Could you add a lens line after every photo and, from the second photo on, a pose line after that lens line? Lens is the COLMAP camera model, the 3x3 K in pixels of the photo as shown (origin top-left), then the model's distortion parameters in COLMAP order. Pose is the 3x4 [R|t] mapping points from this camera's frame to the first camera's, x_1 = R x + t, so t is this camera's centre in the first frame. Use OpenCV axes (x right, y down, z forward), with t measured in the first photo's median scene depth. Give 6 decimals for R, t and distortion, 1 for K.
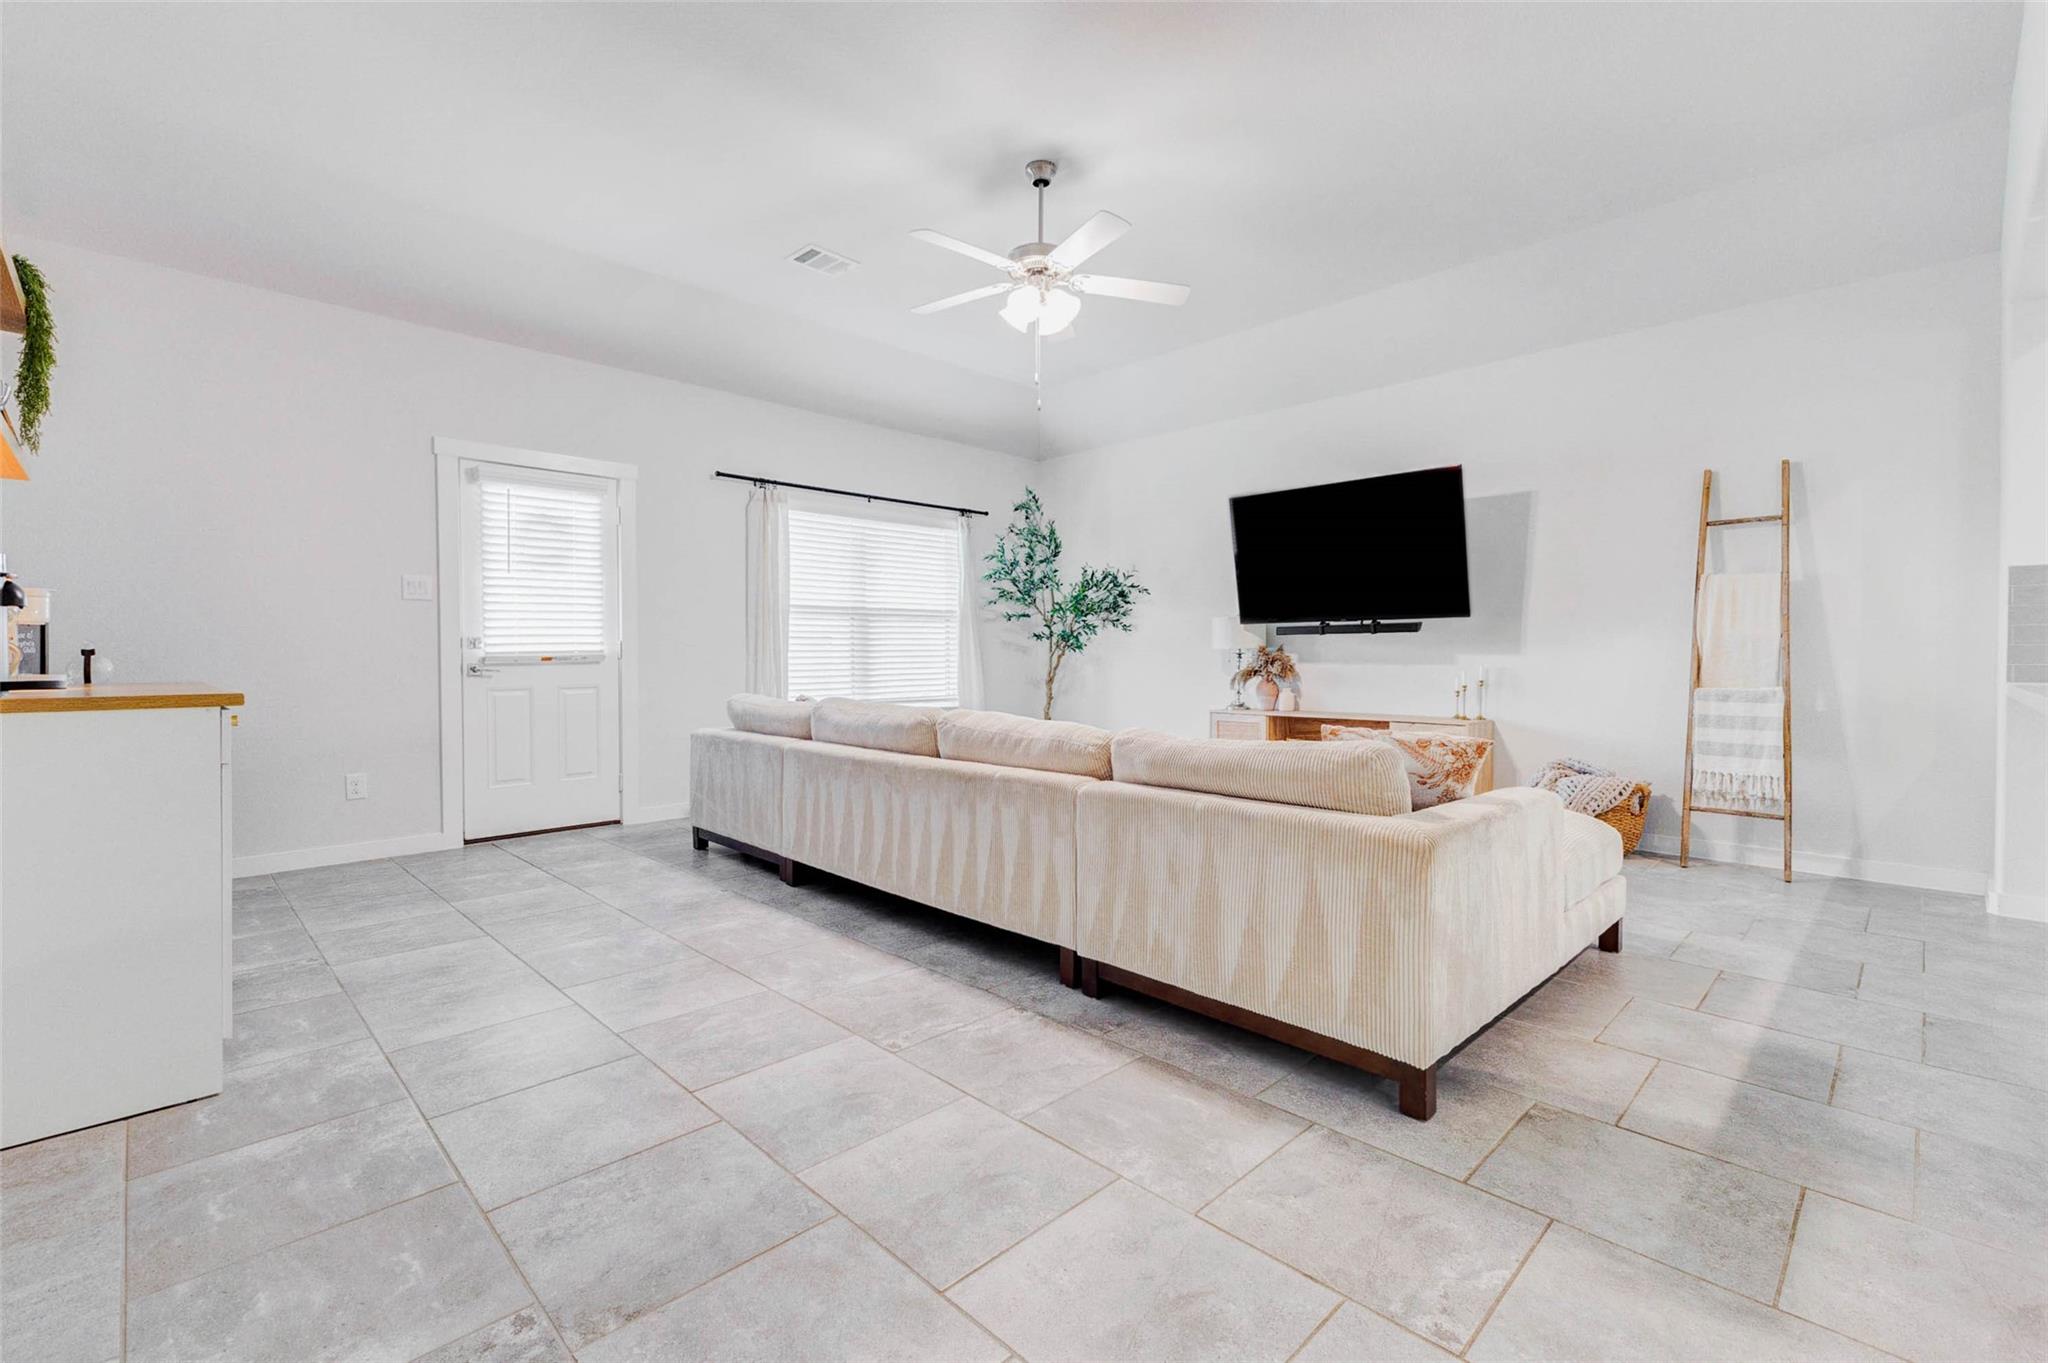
lens RADIAL K [[894.2, 0, 1019.4], [0, 894.2, 666.1], [0, 0, 1]] dist [0.001835, -0.000161]
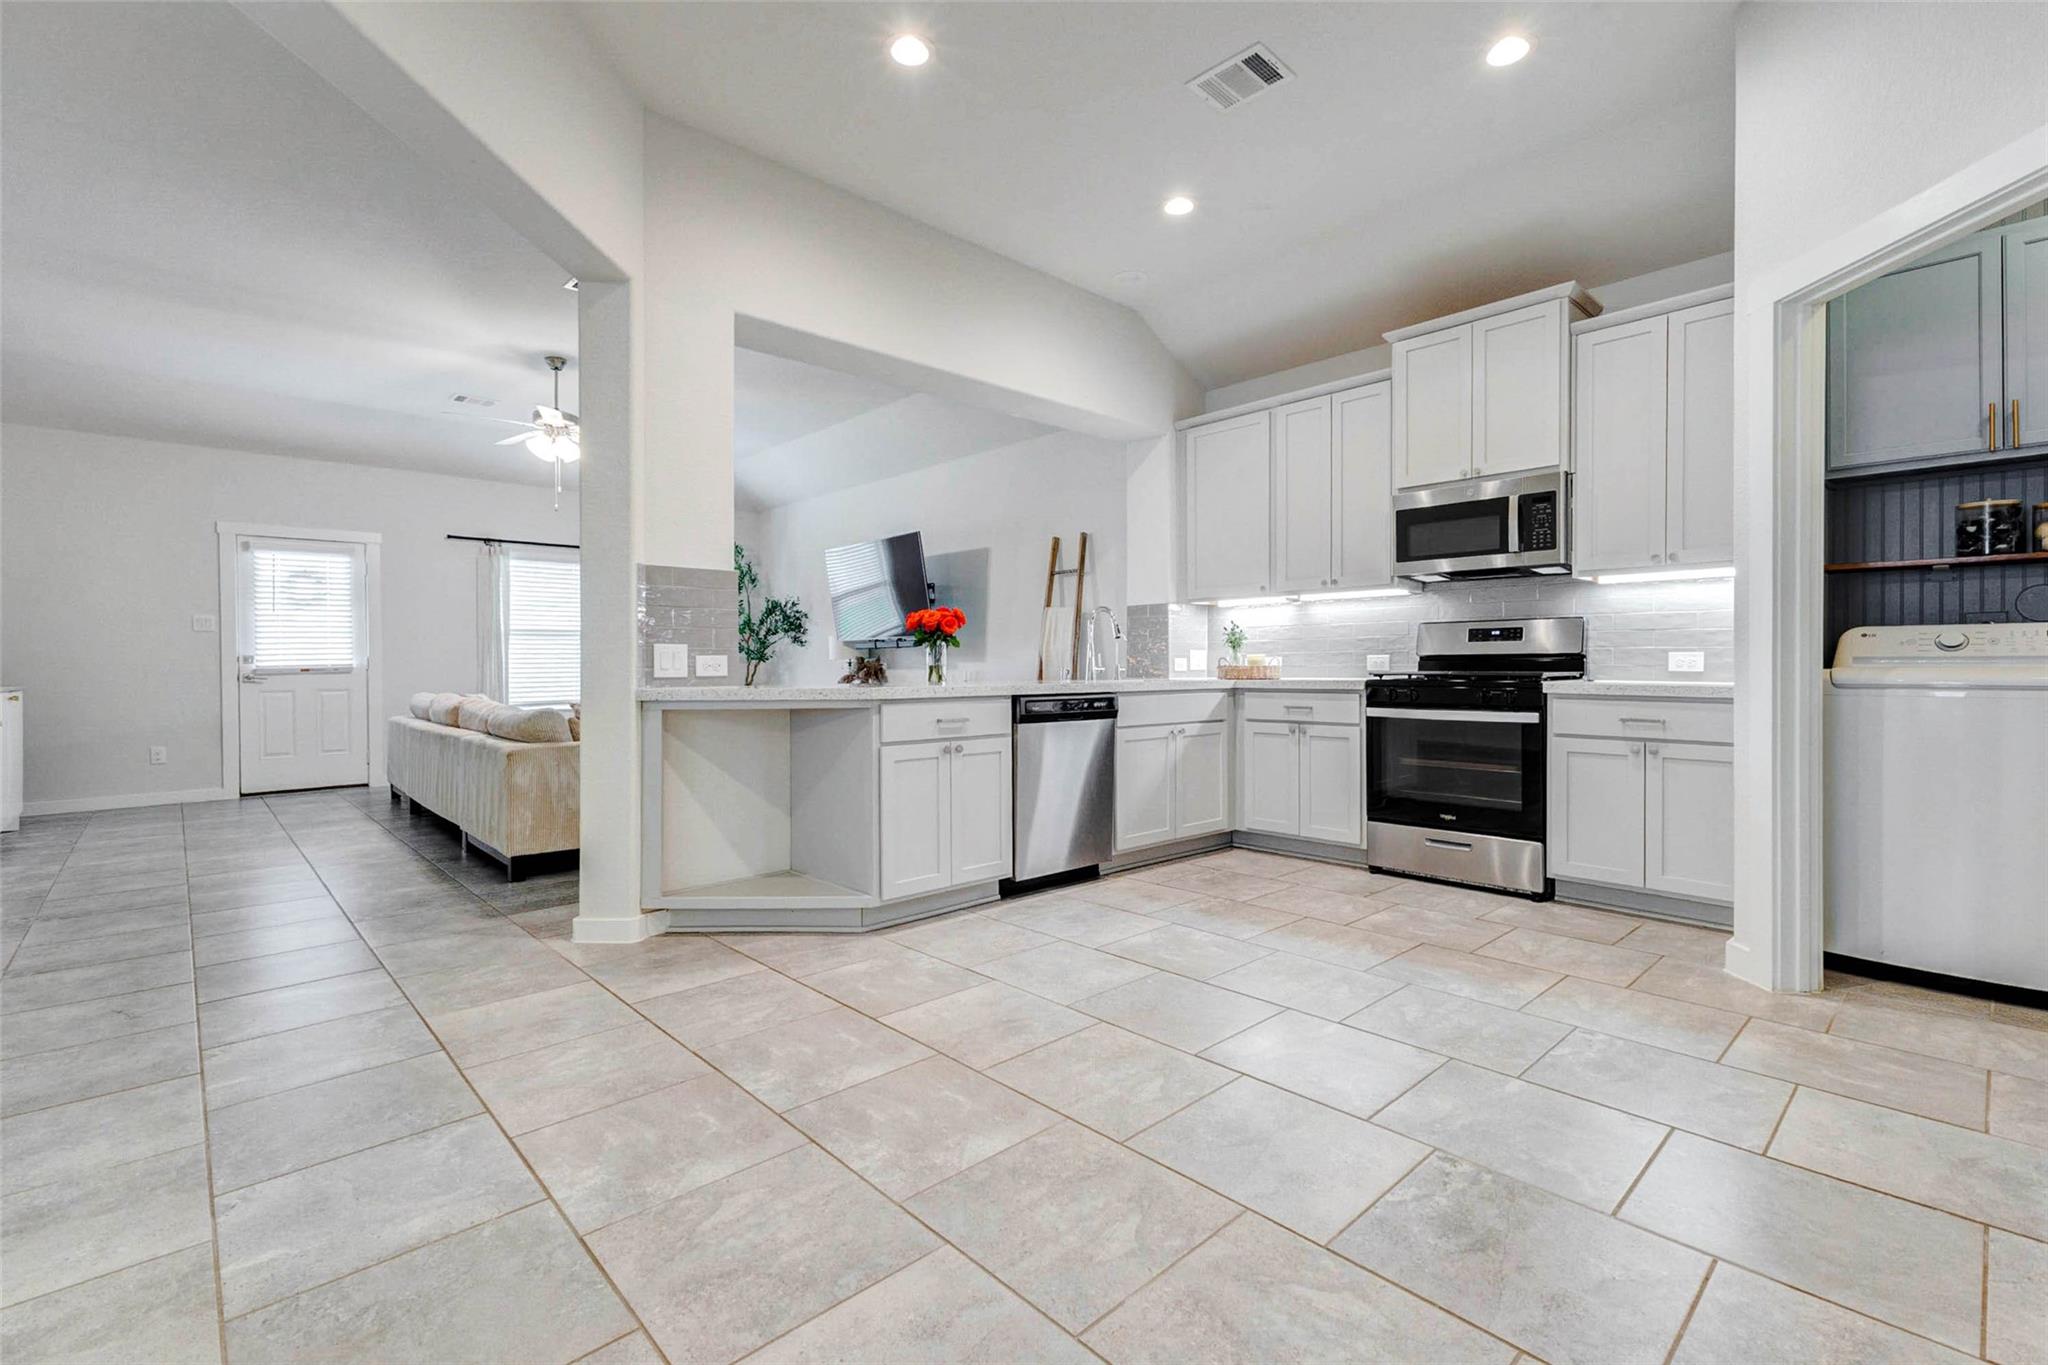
lens RADIAL K [[894.2, 0, 1019.4], [0, 894.2, 667.1], [0, 0, 1]] dist [0.001835, -0.000161]
pose [[0.999777, -0.006678, -0.020058, 0.657037], [0.006524, 0.999949, -0.007757, 0.005601], [0.020108, 0.007625, 0.999769, -0.426280]]
